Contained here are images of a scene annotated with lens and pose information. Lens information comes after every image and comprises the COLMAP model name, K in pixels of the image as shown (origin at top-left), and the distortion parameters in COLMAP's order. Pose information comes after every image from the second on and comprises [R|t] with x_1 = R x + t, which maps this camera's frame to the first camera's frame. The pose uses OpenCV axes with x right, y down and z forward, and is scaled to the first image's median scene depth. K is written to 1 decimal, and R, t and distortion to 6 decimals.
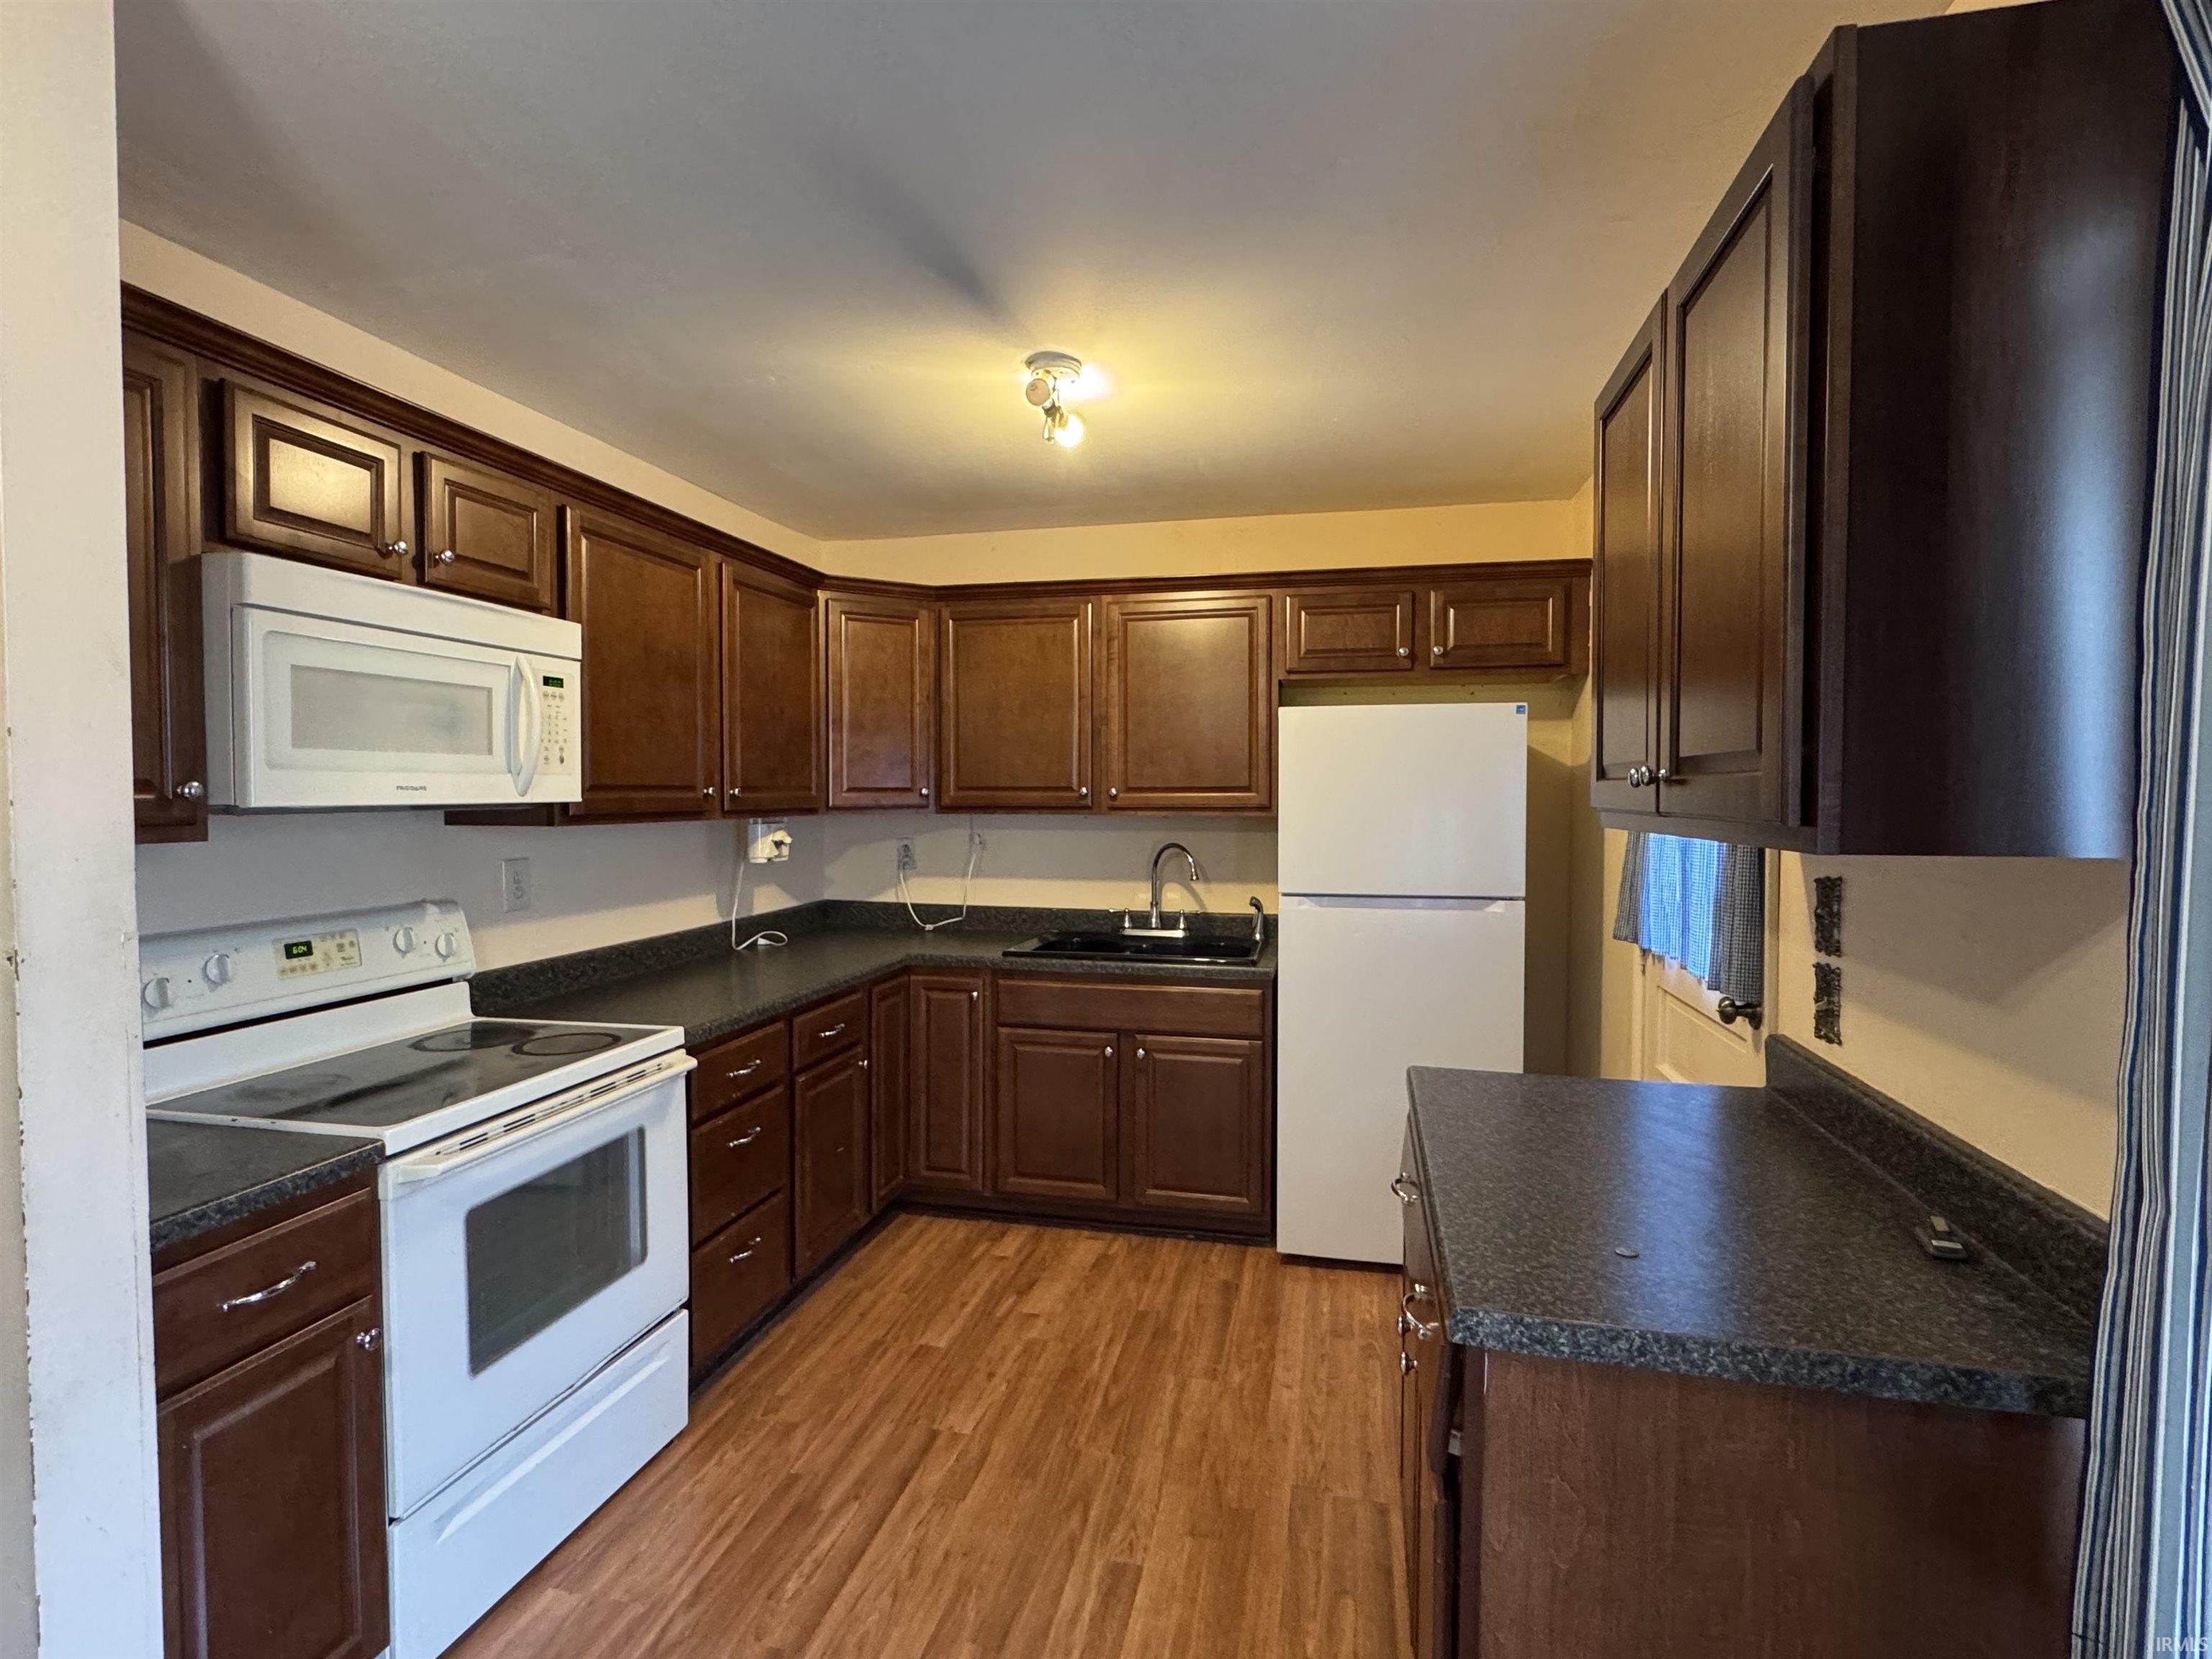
lens RADIAL K [[1077.0, 0, 1104.4], [0, 1077.0, 826.6], [0, 0, 1]] dist [-0.001377, 0.003463]
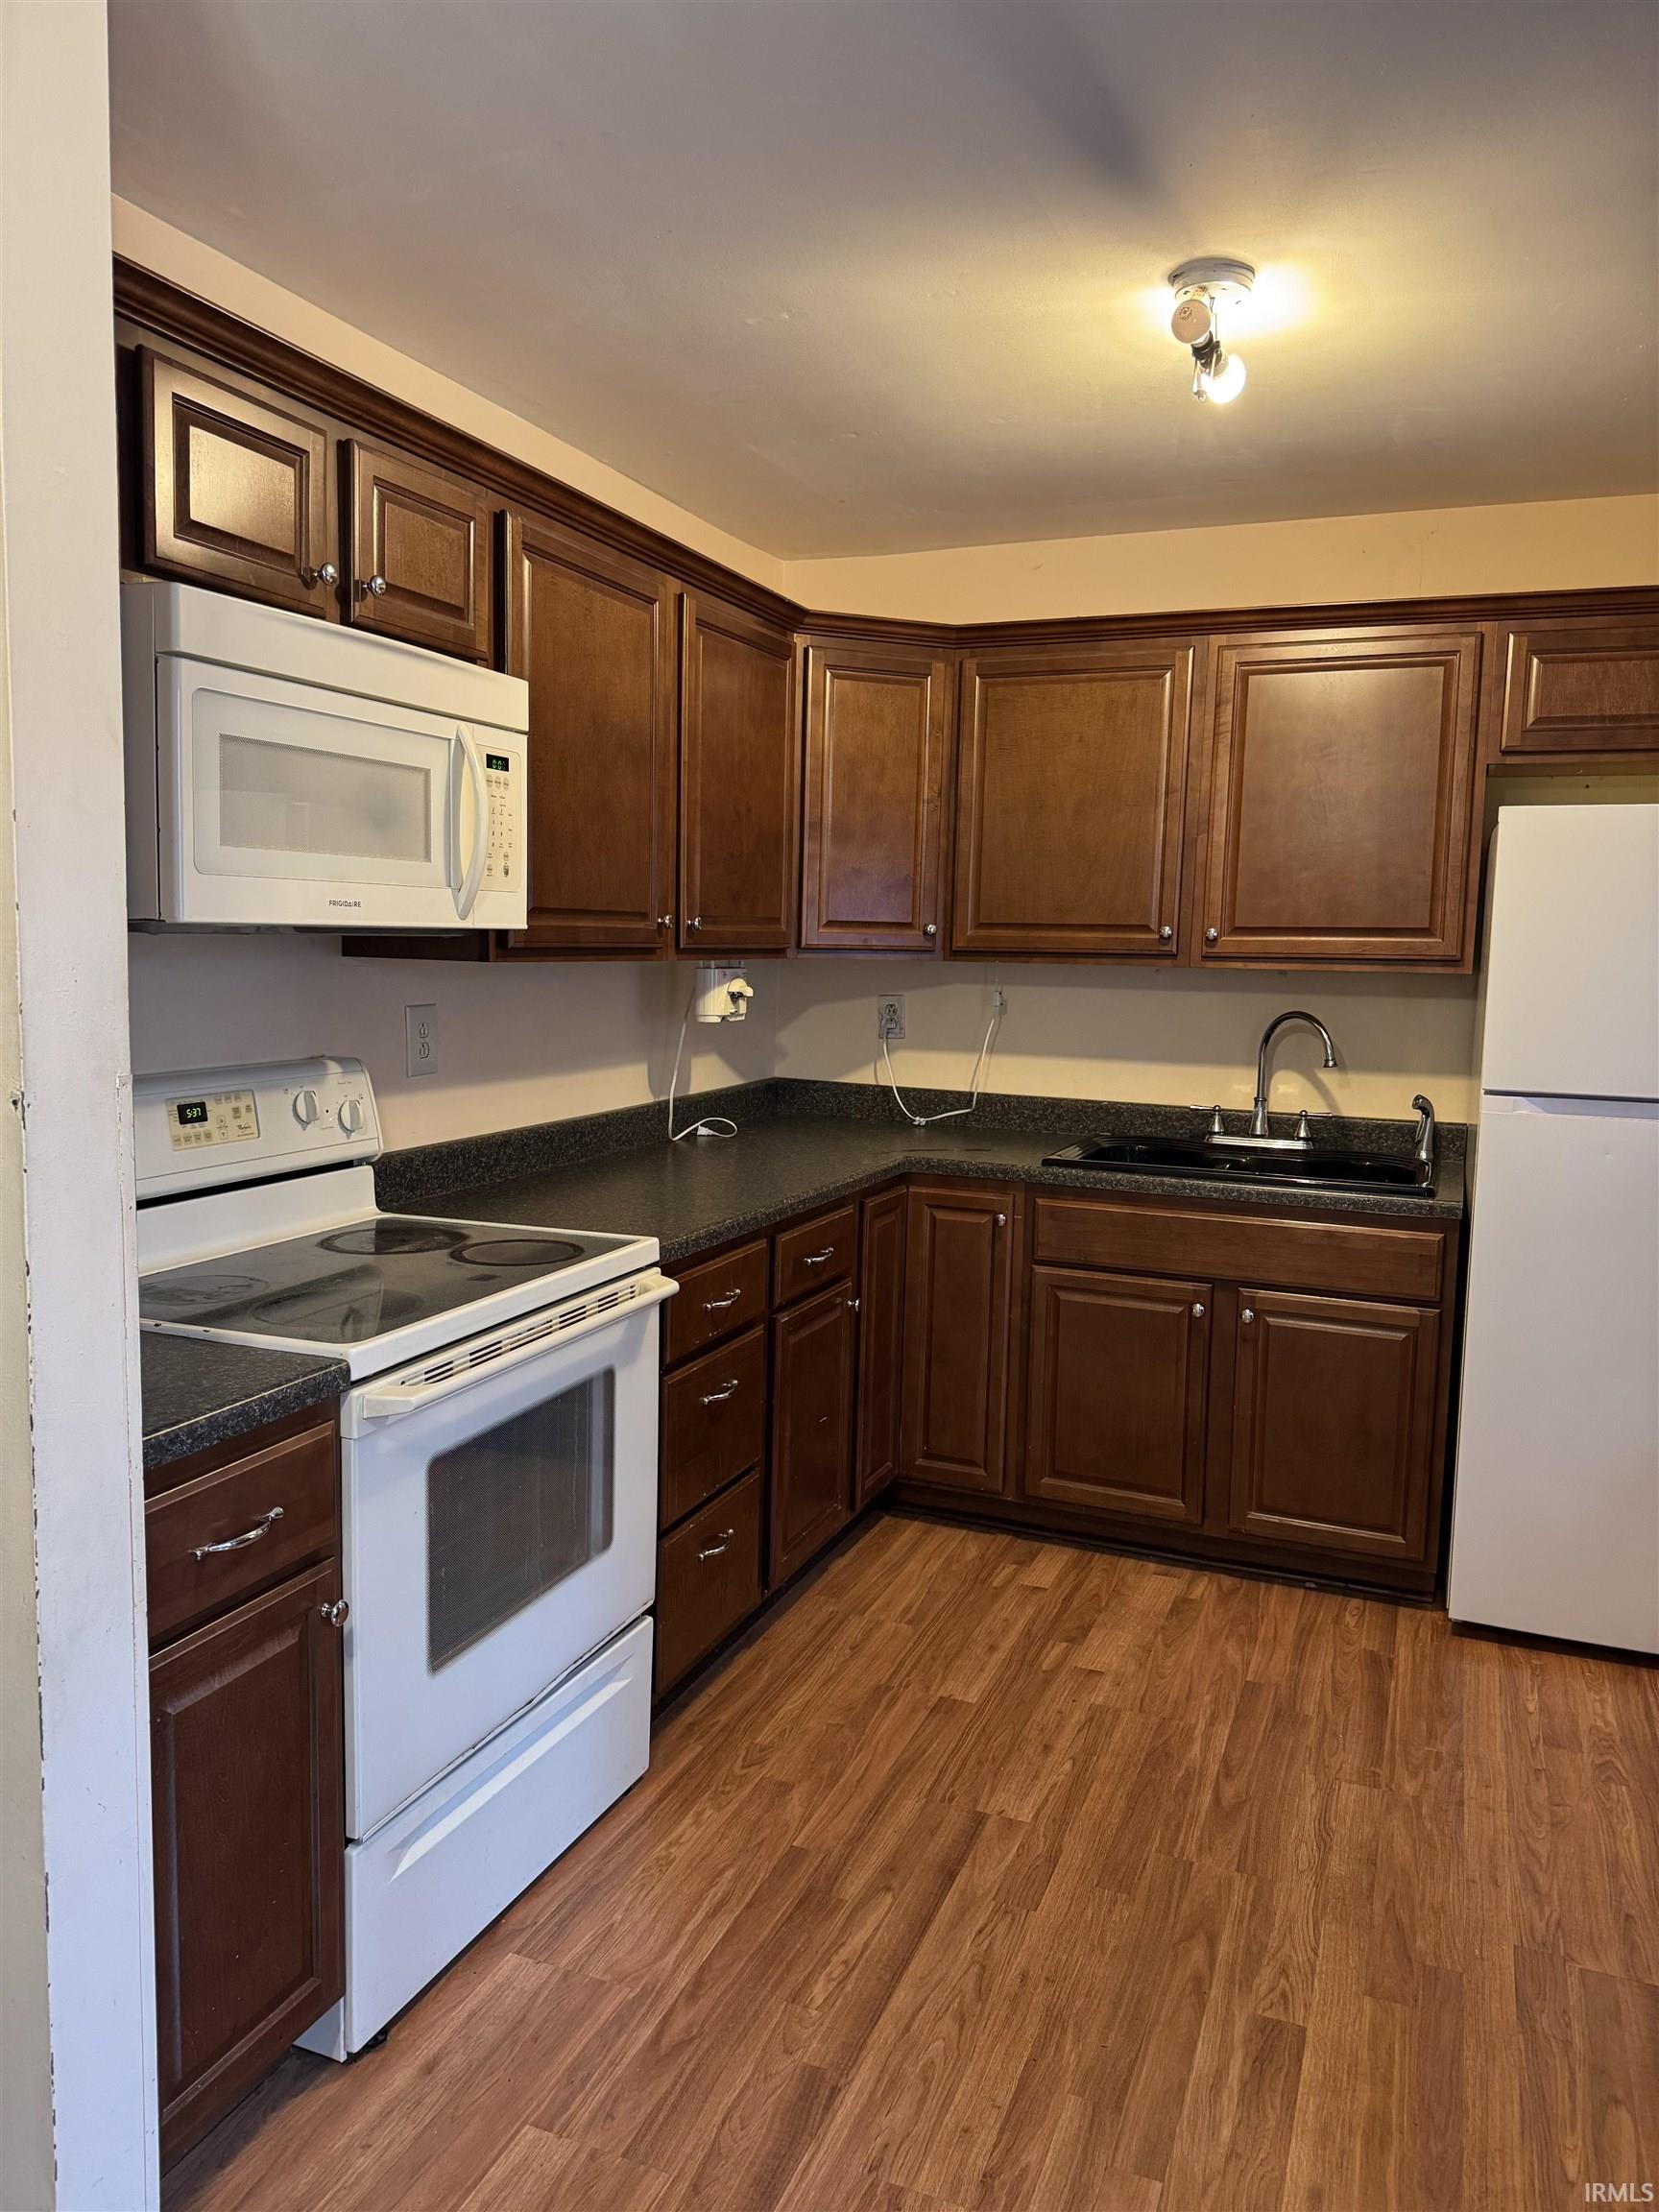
lens RADIAL K [[1561.4, 0, 829.7], [0, 1561.4, 1094.6], [0, 0, 1]] dist [0.049706, -0.053546]
pose [[0.986854, 0.037202, -0.157275, -0.107762], [-0.026280, 0.997133, 0.070962, 0.008601], [0.159464, -0.065896, 0.985002, -0.024327]]
